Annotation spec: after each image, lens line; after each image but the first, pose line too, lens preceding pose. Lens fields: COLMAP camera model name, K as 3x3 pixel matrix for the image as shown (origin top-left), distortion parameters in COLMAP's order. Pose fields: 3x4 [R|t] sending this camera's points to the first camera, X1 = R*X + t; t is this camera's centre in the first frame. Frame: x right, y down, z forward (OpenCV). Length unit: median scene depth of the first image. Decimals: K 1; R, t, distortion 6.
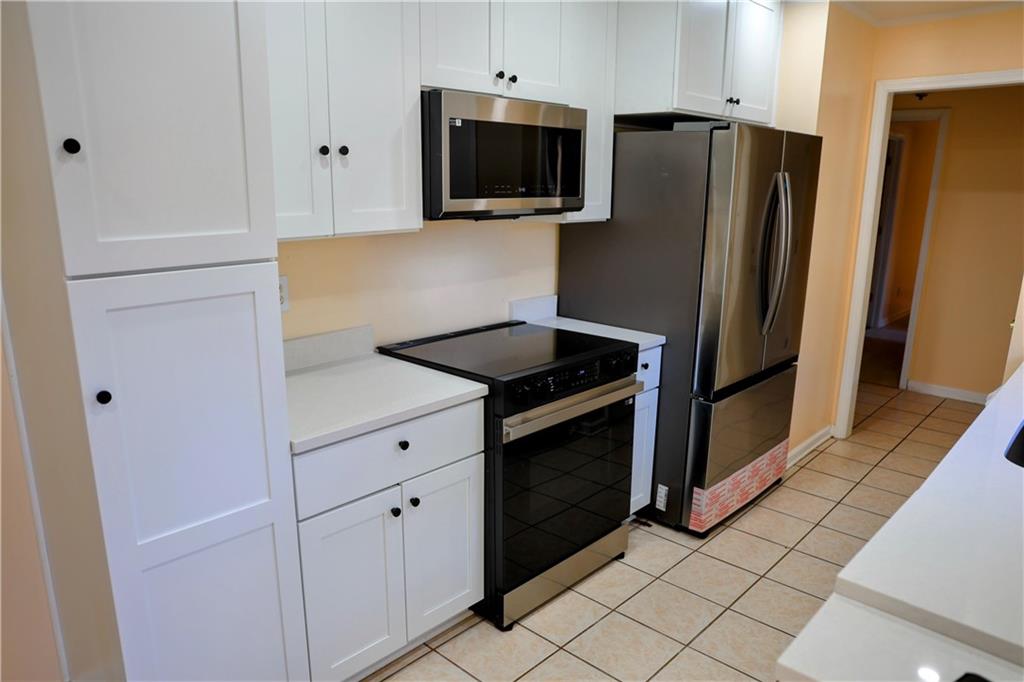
lens RADIAL K [[688.9, 0, 515.6], [0, 688.9, 345.6], [0, 0, 1]] dist [-0.055121, 0.010099]
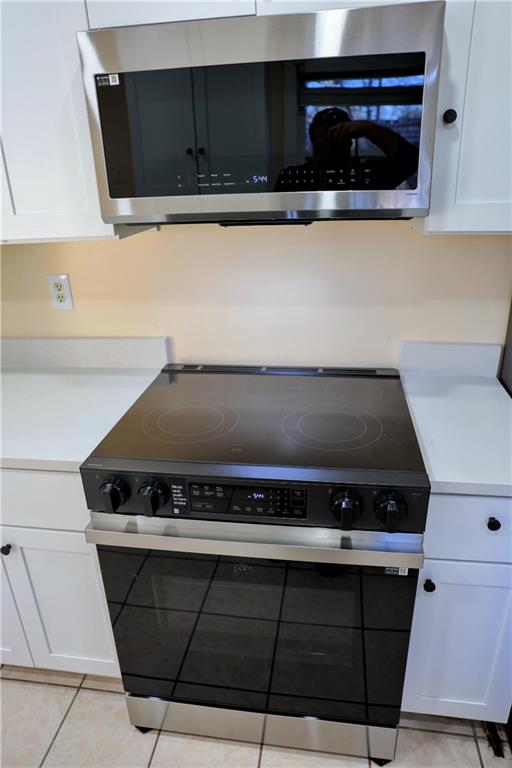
lens RADIAL K [[516.7, 0, 256.2], [0, 516.7, 379.6], [0, 0, 1]] dist [-0.055121, 0.010099]
pose [[0.573159, 0.281662, -0.769516, 0.412187], [-0.157196, 0.959423, 0.234088, -0.163467], [0.804225, -0.013205, 0.594178, 0.731406]]
